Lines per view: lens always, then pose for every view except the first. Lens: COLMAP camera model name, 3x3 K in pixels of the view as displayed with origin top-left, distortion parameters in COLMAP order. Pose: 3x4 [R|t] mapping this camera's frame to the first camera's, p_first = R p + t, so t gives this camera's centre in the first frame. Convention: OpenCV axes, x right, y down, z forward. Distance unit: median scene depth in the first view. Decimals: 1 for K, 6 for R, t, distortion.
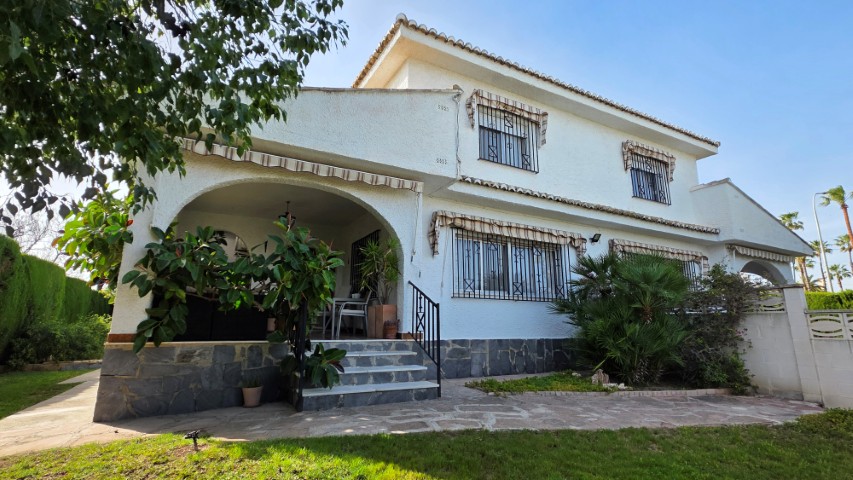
lens RADIAL K [[405.8, 0, 429.4], [0, 405.8, 240.4], [0, 0, 1]] dist [0.002577, 0.000118]
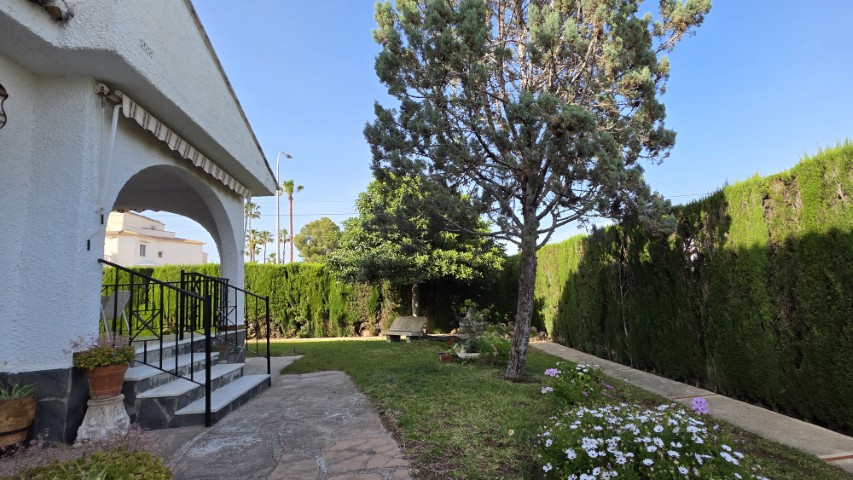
lens RADIAL K [[405.8, 0, 429.4], [0, 405.8, 240.4], [0, 0, 1]] dist [0.002577, 0.000118]
pose [[0.401867, 0.103096, 0.909876, 0.707480], [-0.145608, 0.988194, -0.047659, 0.146877], [-0.904047, -0.113333, 0.412134, 0.773236]]
